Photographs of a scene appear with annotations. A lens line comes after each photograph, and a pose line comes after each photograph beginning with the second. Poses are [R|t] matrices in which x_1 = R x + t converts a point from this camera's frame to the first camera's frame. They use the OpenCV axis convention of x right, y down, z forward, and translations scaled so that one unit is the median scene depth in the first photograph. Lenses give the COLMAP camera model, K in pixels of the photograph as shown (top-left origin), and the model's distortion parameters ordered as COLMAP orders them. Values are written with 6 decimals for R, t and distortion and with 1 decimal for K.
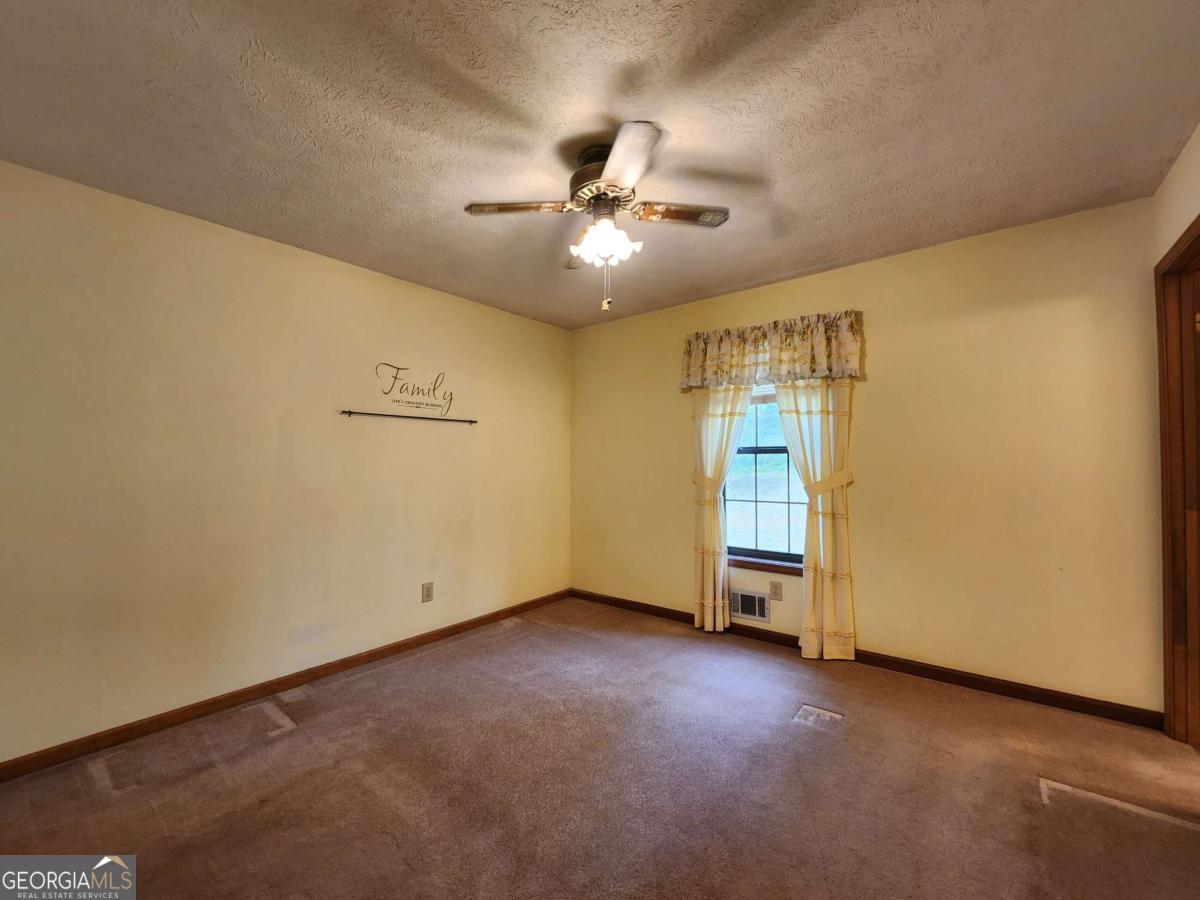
lens RADIAL K [[487.2, 0, 600.4], [0, 487.2, 449.8], [0, 0, 1]] dist [0.000771, -0.003621]
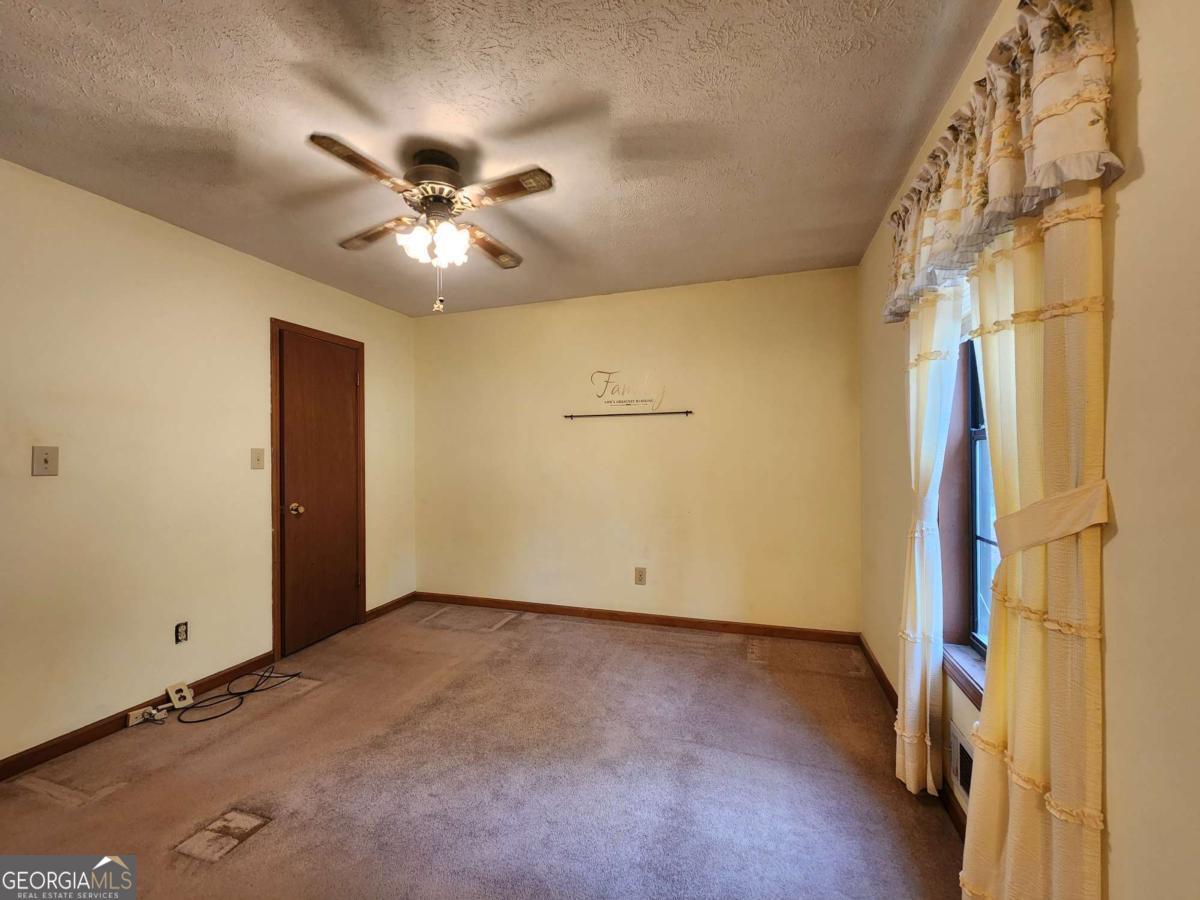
lens RADIAL K [[487.2, 0, 594.5], [0, 487.2, 450.6], [0, 0, 1]] dist [0.000771, -0.003621]
pose [[0.350343, -0.003193, -0.936616, 0.703002], [0.028718, 0.999561, 0.007334, 0.005798], [0.936181, -0.029467, 0.350280, 0.611055]]
